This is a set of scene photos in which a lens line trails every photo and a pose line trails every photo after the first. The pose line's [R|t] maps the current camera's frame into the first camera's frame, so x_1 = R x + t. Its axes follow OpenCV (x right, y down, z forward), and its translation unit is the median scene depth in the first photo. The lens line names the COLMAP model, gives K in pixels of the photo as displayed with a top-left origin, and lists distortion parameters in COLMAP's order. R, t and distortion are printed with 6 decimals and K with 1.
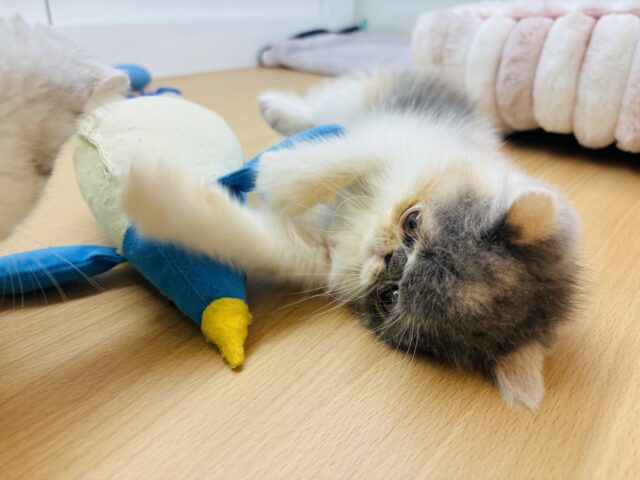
lens RADIAL K [[499.4, 0, 327.0], [0, 499.4, 240.2], [0, 0, 1]] dist [-0.034228, 0.001614]
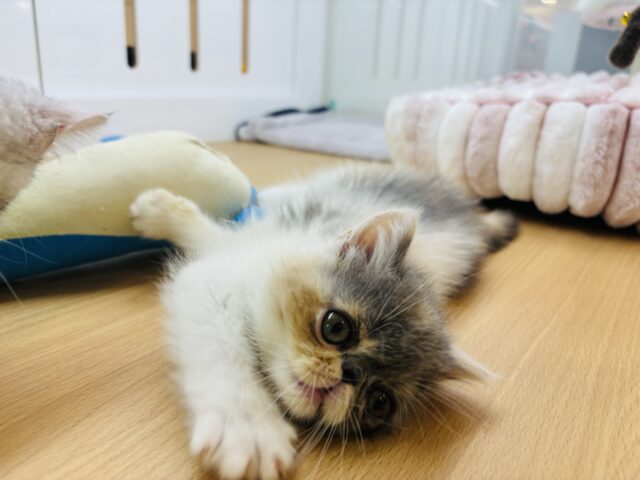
lens RADIAL K [[496.9, 0, 320.0], [0, 496.9, 240.0], [0, 0, 1]] dist [-0.029624, -0.004631]
pose [[0.996828, 0.005040, 0.079426, -0.096082], [0.006437, 0.989618, -0.143578, 0.040265], [-0.079325, 0.143634, 0.986447, -0.088777]]
